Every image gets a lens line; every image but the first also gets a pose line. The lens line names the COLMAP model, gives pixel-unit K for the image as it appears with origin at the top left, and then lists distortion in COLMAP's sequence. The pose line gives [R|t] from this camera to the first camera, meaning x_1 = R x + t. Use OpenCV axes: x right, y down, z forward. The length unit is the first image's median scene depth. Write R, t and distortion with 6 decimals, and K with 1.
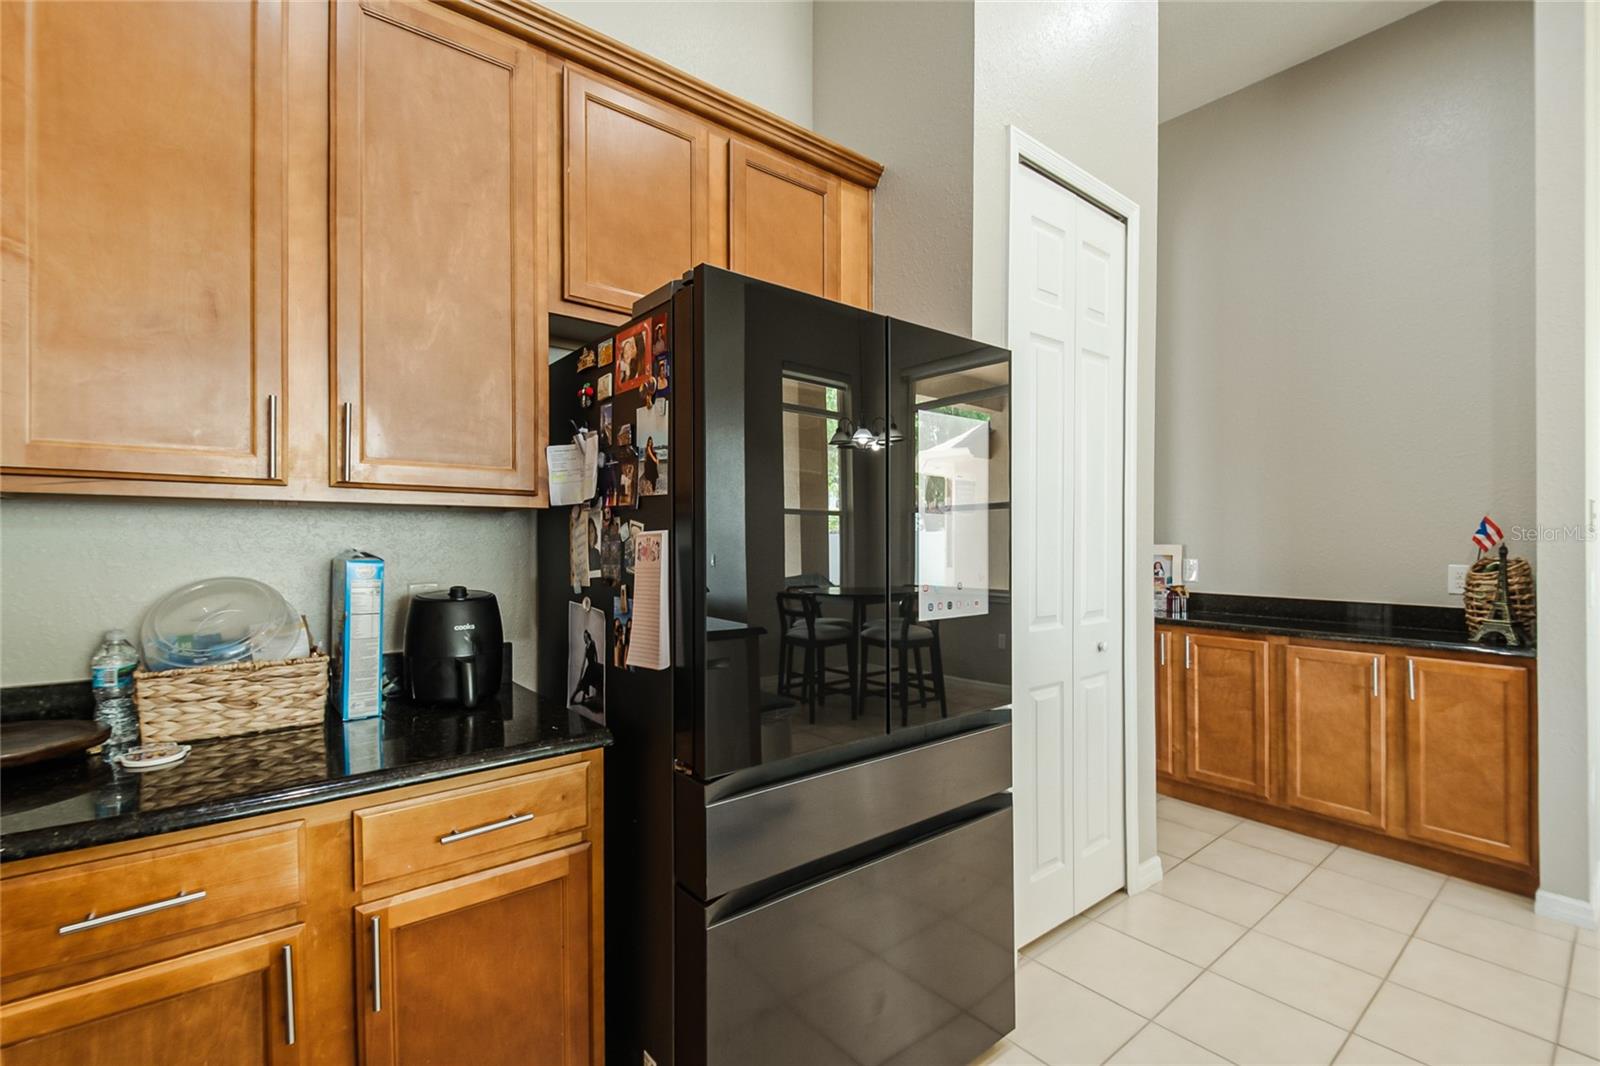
lens RADIAL K [[721.0, 0, 809.2], [0, 721.0, 539.3], [0, 0, 1]] dist [0.019869, -0.020117]
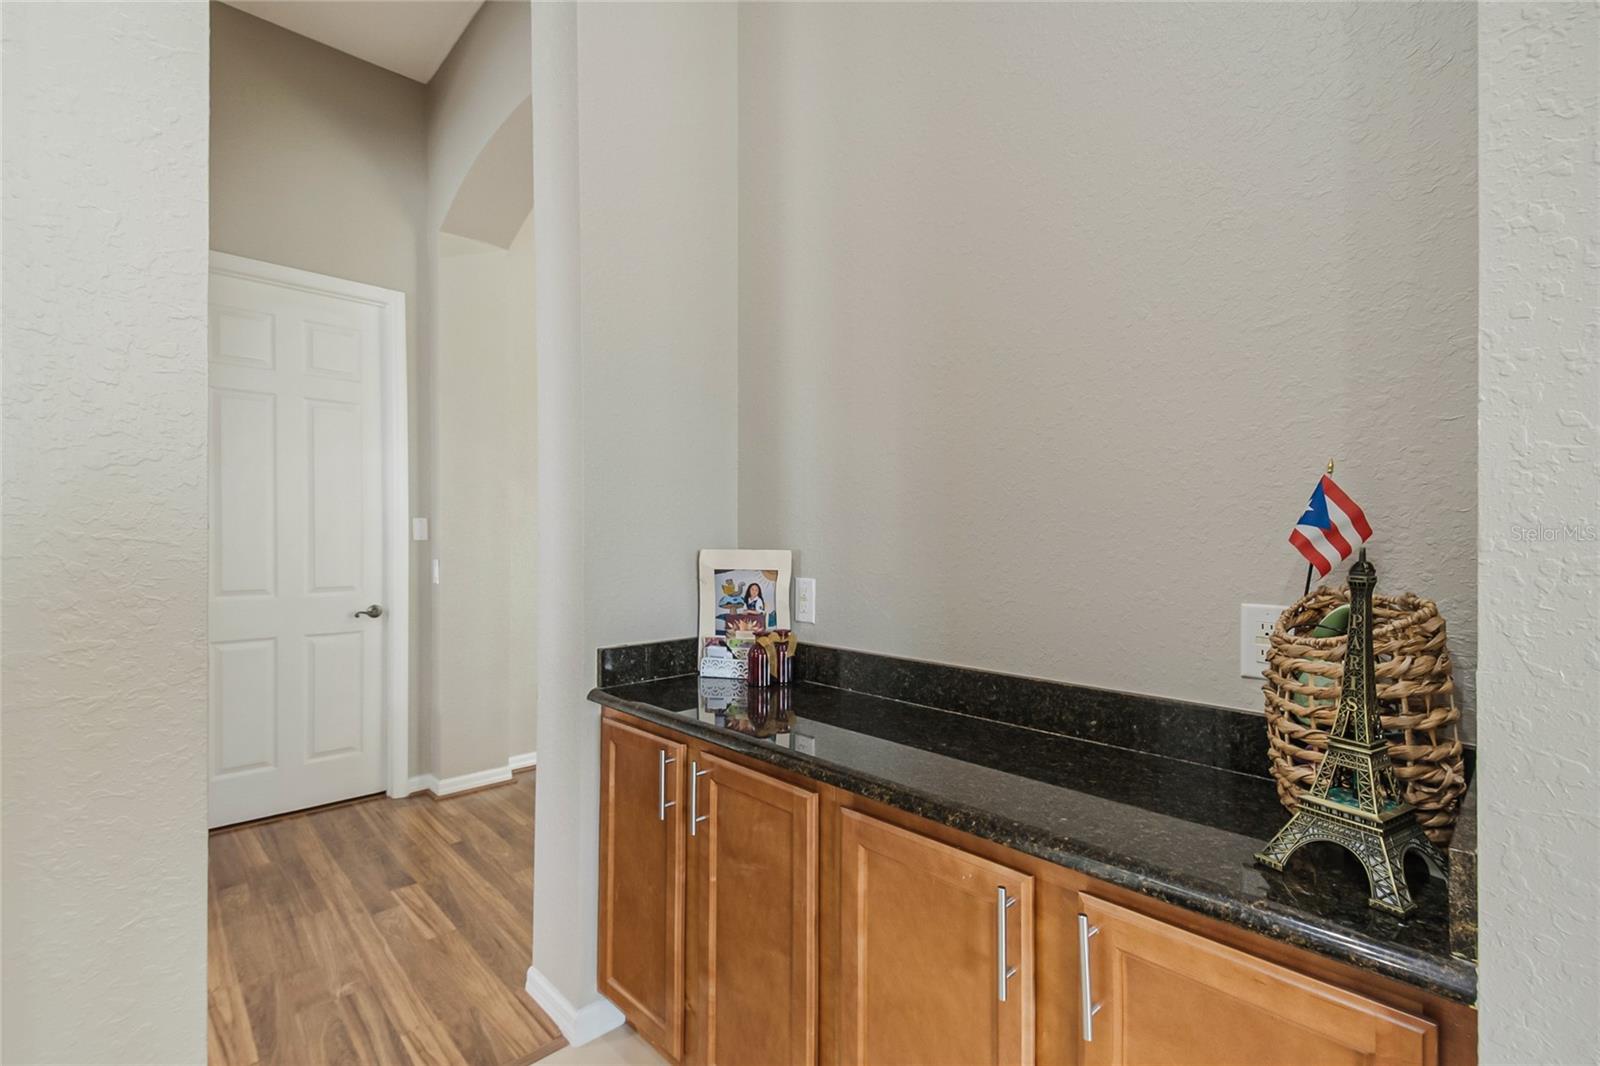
lens RADIAL K [[721.0, 0, 809.2], [0, 721.0, 539.3], [0, 0, 1]] dist [0.019869, -0.020117]
pose [[0.996795, 0.014218, 0.078725, 0.687465], [-0.013356, 0.999845, -0.011461, 0.007918], [-0.078875, 0.010373, 0.996831, 0.695754]]
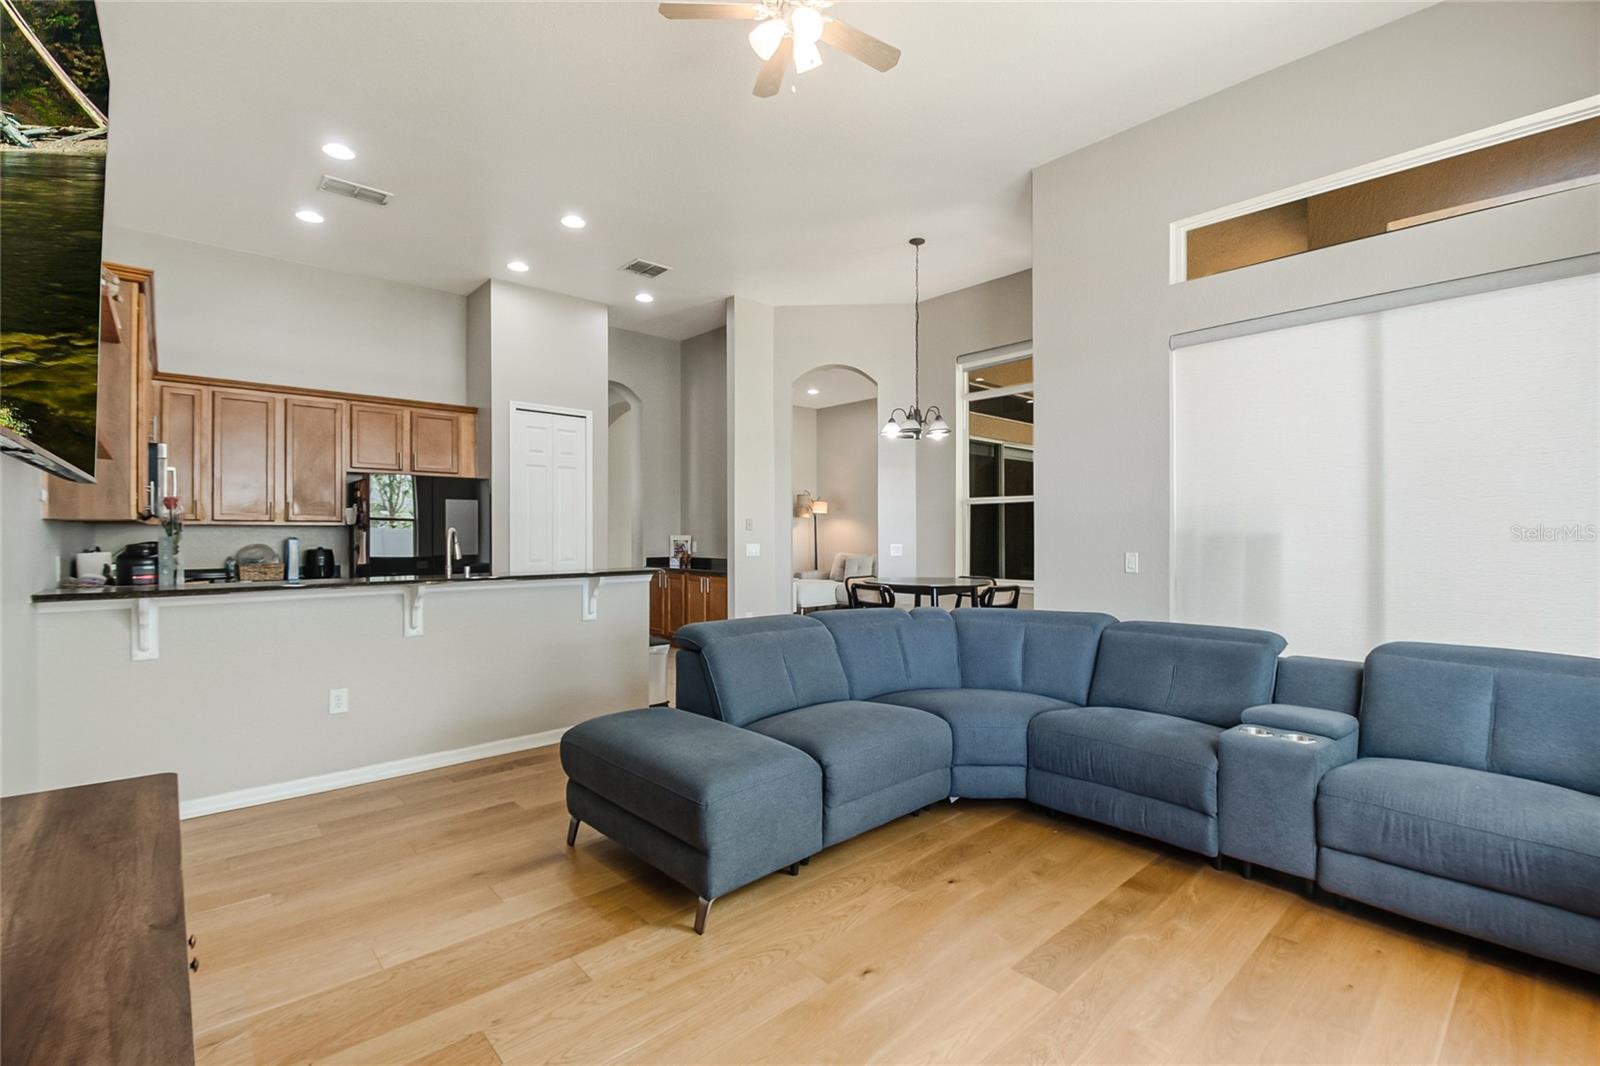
lens RADIAL K [[721.0, 0, 809.2], [0, 721.0, 539.3], [0, 0, 1]] dist [0.019869, -0.020117]
pose [[0.998087, -0.005331, 0.061594, 1.040289], [0.004816, 0.999952, 0.008507, 0.003873], [-0.061637, -0.008195, 0.998065, -1.663640]]
